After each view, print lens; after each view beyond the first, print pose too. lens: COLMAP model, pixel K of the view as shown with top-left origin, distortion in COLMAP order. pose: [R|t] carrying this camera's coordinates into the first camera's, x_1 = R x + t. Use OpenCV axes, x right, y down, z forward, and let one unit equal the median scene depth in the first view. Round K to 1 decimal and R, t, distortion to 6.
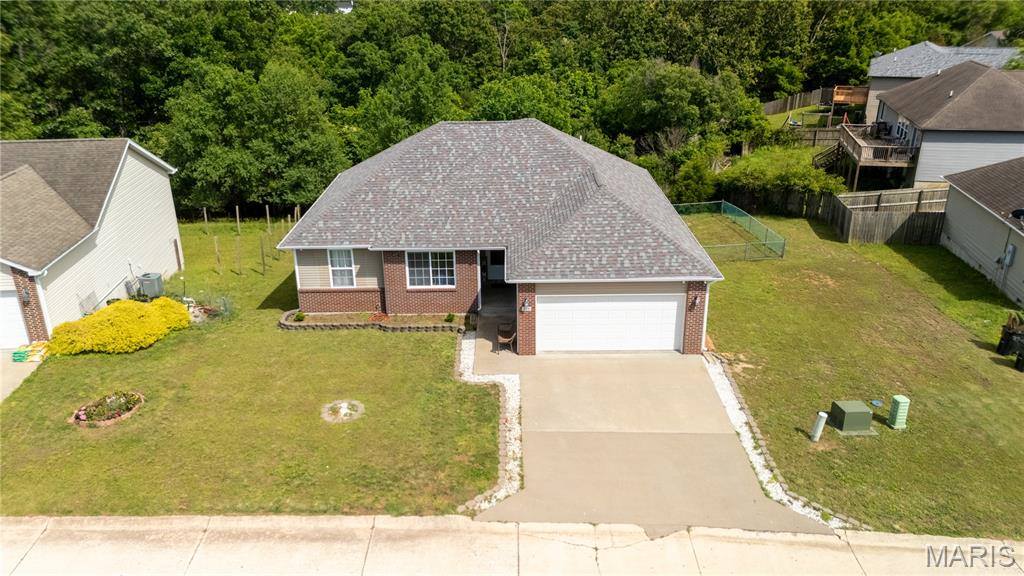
lens RADIAL K [[769.8, 0, 509.6], [0, 769.8, 287.3], [0, 0, 1]] dist [0.040851, -0.004982]
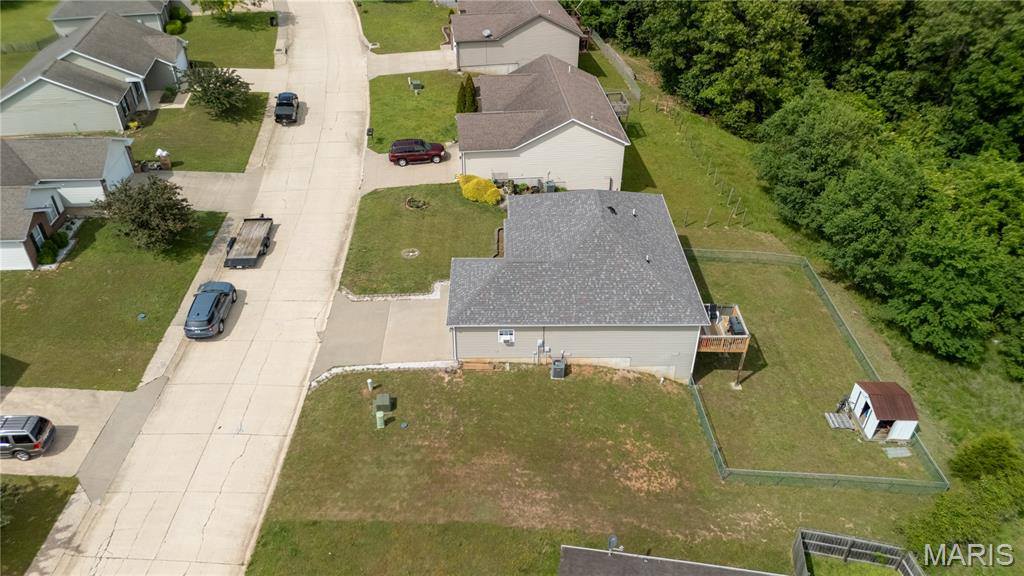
lens RADIAL K [[755.0, 0, 513.3], [0, 755.0, 291.9], [0, 0, 1]] dist [0.043821, -0.009724]
pose [[0.013526, 0.596085, -0.802807, 1.378805], [-0.375584, 0.747118, 0.548408, -0.915205], [0.926690, 0.294103, 0.233986, 0.609871]]
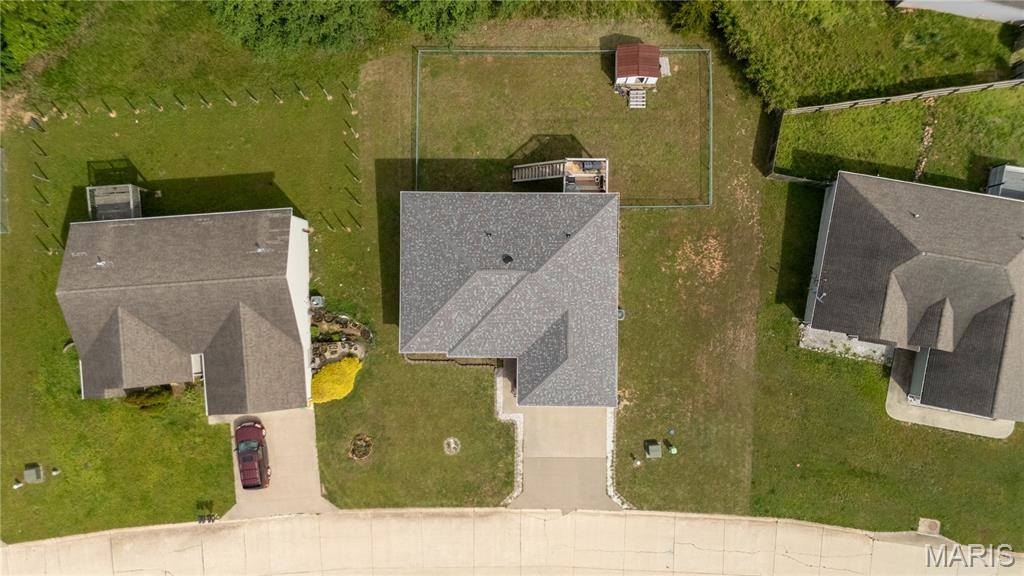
lens RADIAL K [[755.0, 0, 513.3], [0, 755.0, 291.9], [0, 0, 1]] dist [0.043821, -0.009724]
pose [[0.999899, 0.010963, -0.009017, -0.000585], [0.004076, 0.386693, 0.922200, -1.793295], [0.013597, -0.922143, 0.386609, 0.402741]]
